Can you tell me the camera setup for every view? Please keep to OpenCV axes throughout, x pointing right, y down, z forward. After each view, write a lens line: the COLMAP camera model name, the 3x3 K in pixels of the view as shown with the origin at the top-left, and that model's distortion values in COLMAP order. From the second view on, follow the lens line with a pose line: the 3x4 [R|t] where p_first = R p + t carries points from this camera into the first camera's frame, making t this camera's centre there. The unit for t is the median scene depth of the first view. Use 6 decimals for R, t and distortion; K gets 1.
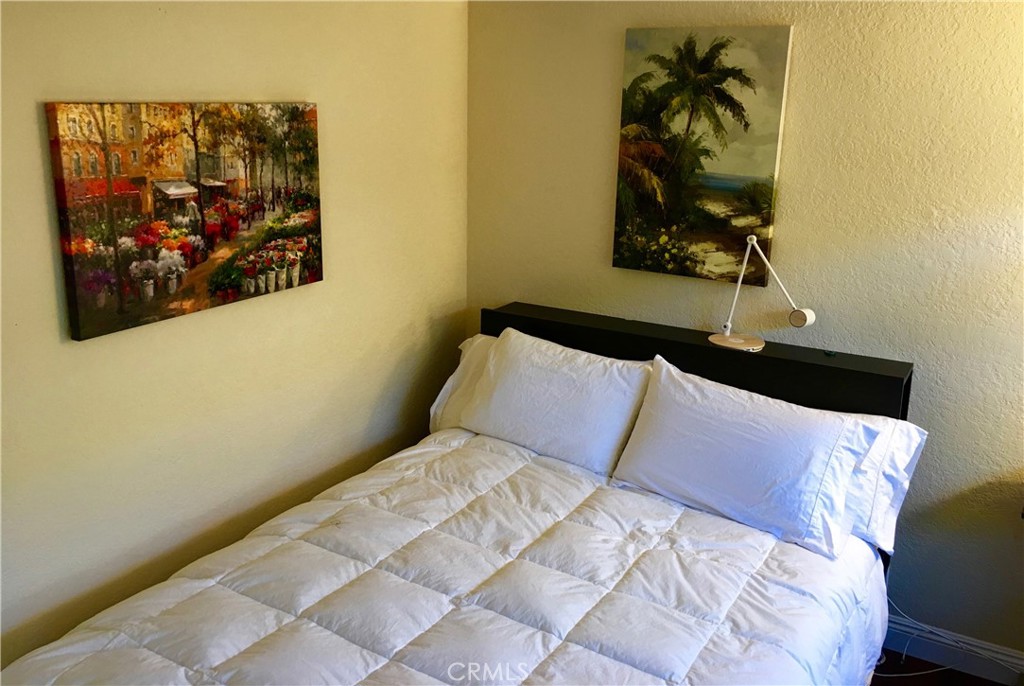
lens RADIAL K [[874.7, 0, 510.1], [0, 874.7, 296.6], [0, 0, 1]] dist [0.049573, -0.001172]
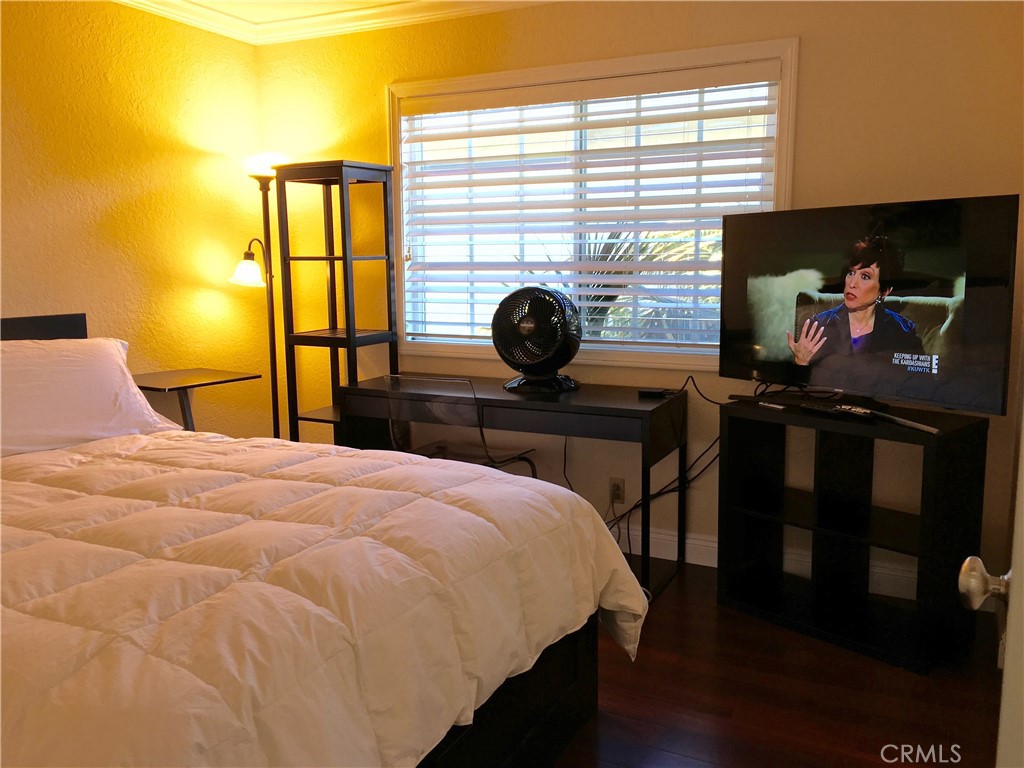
lens RADIAL K [[864.1, 0, 512.0], [0, 864.1, 384.0], [0, 0, 1]] dist [0.037421, -0.010549]
pose [[-0.083828, -0.157084, 0.984021, -0.681637], [0.222040, 0.959725, 0.172121, 0.094506], [-0.971427, 0.232921, -0.045573, 0.443046]]
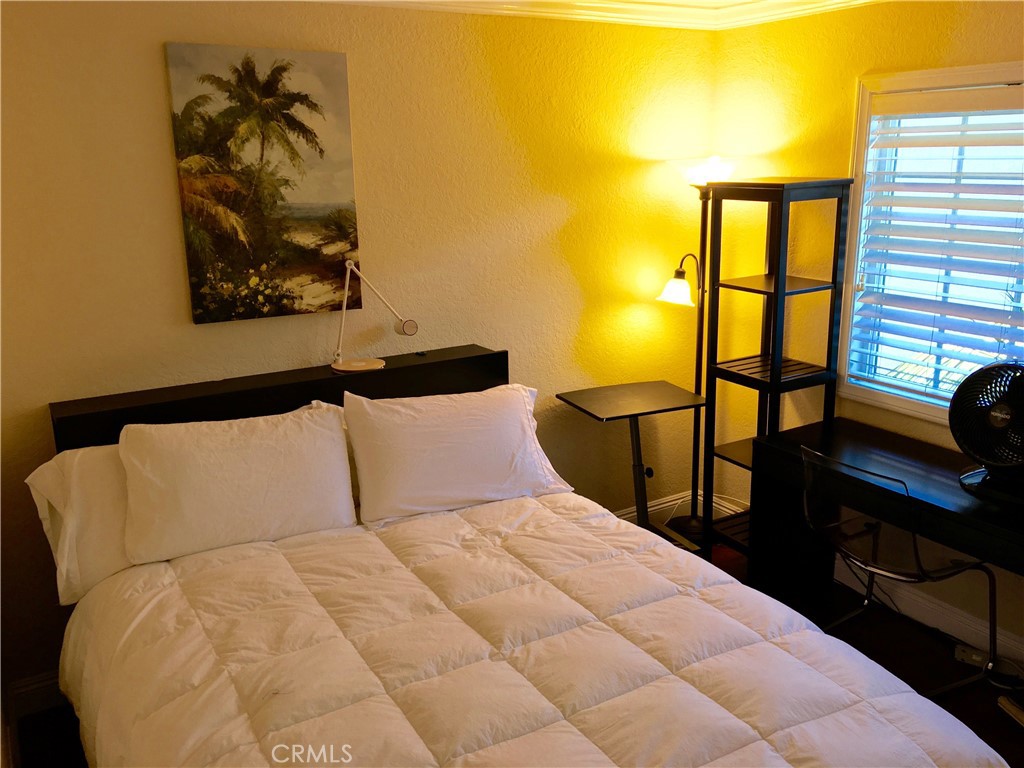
lens RADIAL K [[864.1, 0, 512.0], [0, 864.1, 384.0], [0, 0, 1]] dist [0.037421, -0.010549]
pose [[0.459743, -0.253266, 0.851171, -0.521444], [0.219987, 0.961076, 0.167147, -0.056518], [-0.860373, 0.110403, 0.497563, 0.340440]]
